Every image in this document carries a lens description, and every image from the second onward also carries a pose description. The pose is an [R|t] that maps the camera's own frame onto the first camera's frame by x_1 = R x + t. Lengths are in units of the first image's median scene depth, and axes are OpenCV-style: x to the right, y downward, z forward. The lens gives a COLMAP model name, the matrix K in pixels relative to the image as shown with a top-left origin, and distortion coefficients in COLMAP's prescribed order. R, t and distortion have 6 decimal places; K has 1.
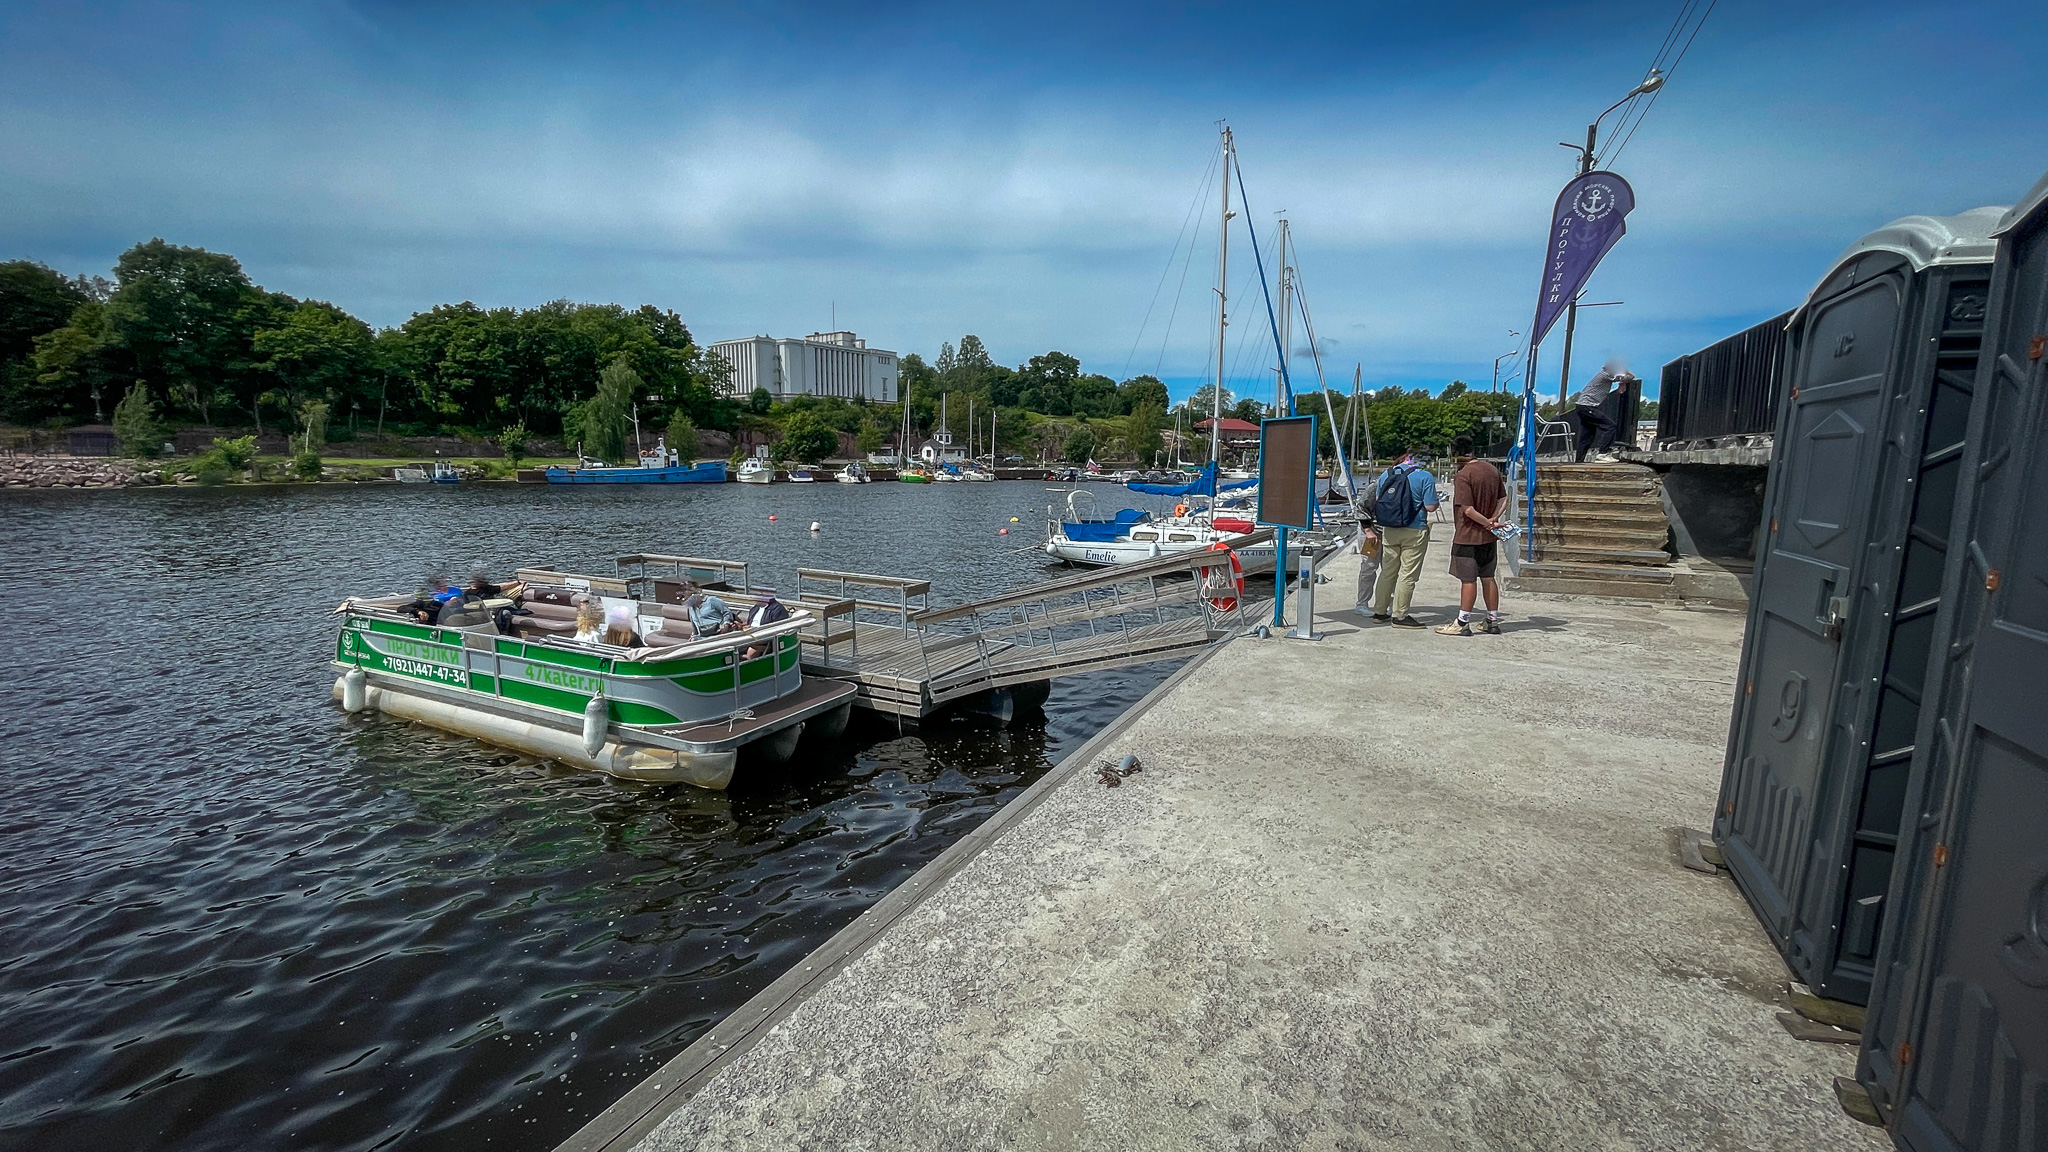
lens RADIAL K [[832.2, 0, 1018.1], [0, 832.2, 570.9], [0, 0, 1]] dist [-0.000322, -0.000760]
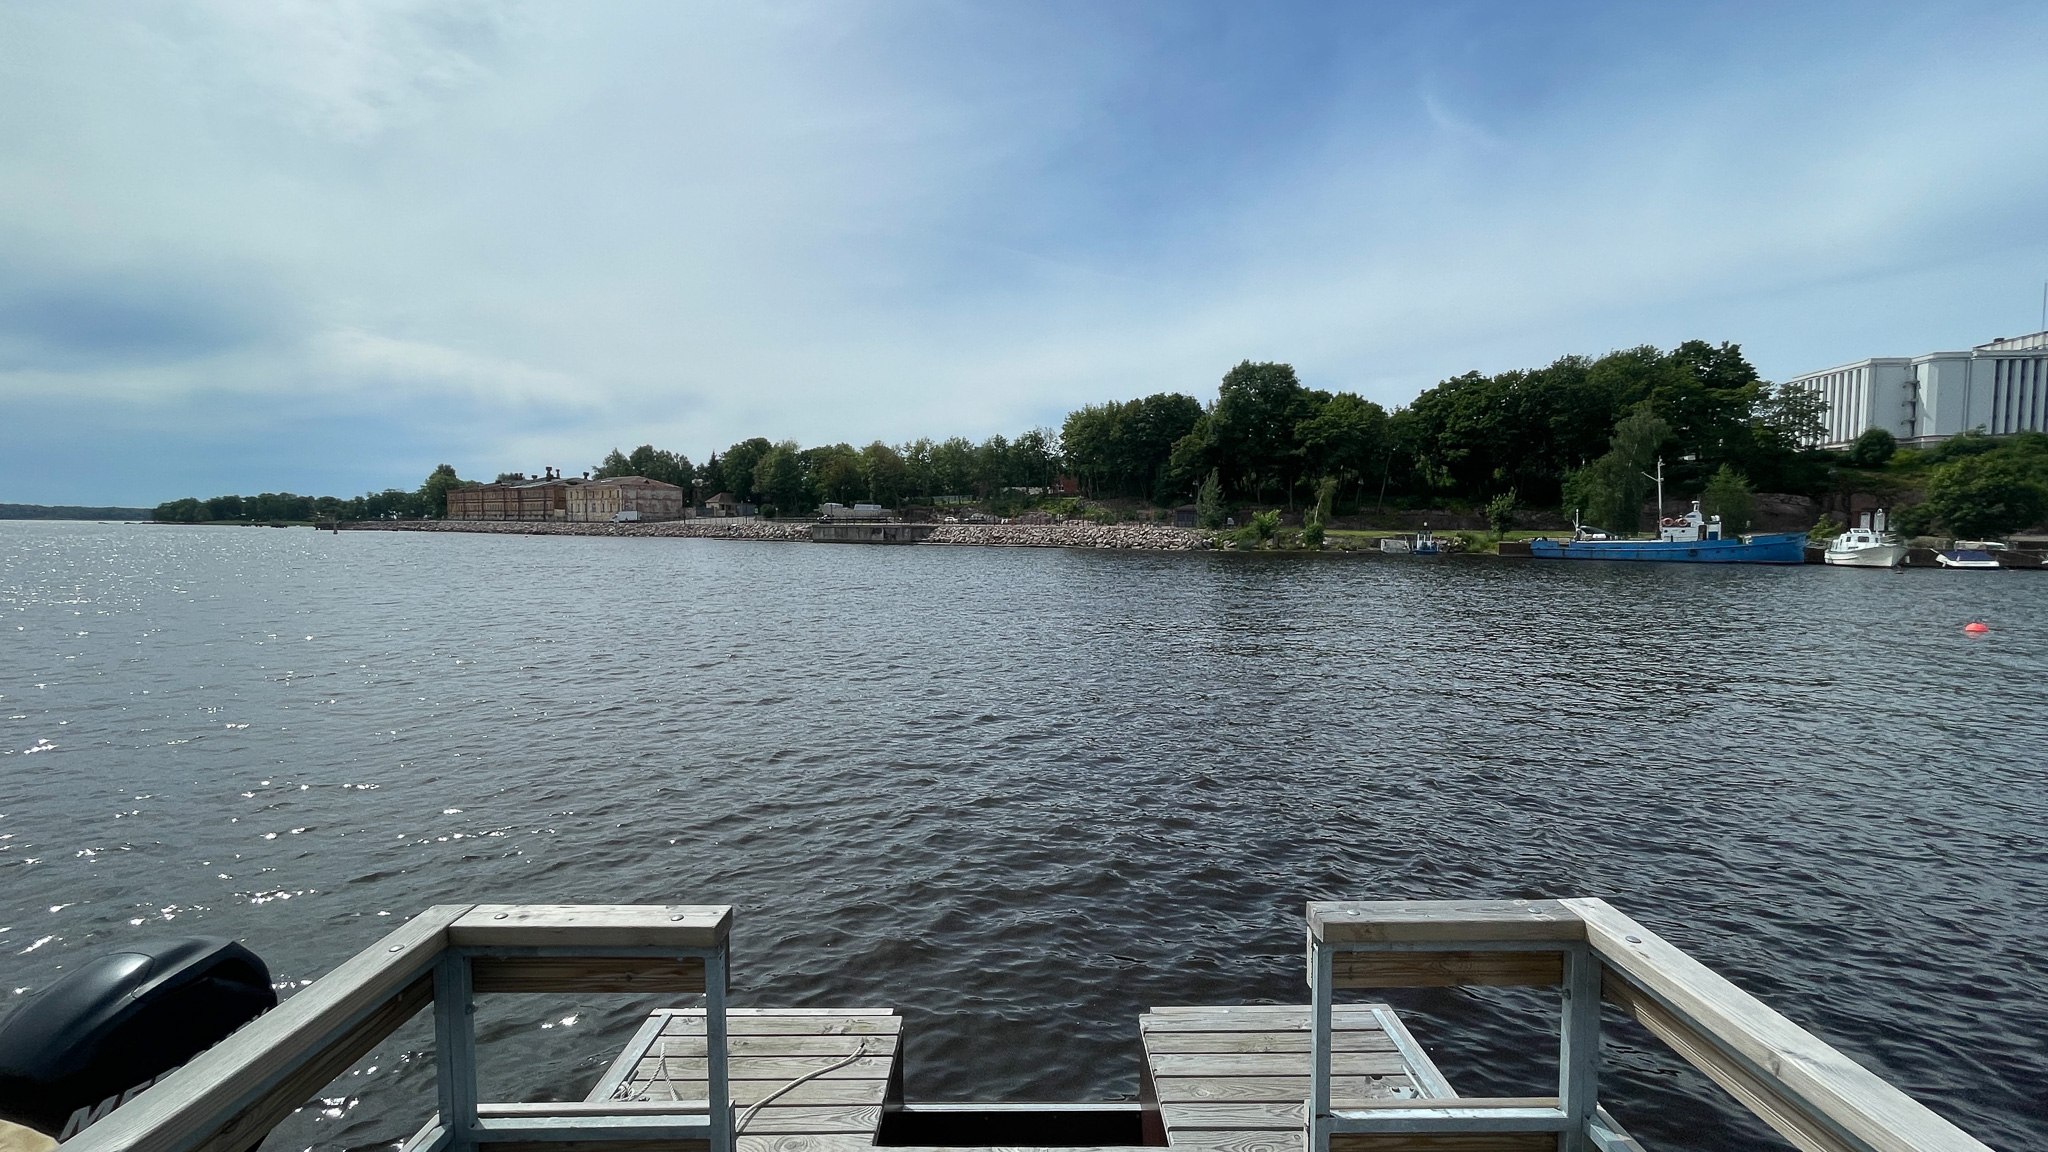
lens RADIAL K [[829.8, 0, 1030.7], [0, 829.8, 569.7], [0, 0, 1]] dist [-0.001783, -0.000742]
pose [[0.477270, 0.038119, -0.877929, -0.057394], [-0.125116, 0.991828, -0.024952, -0.006706], [0.869804, 0.121751, 0.478140, 0.129705]]
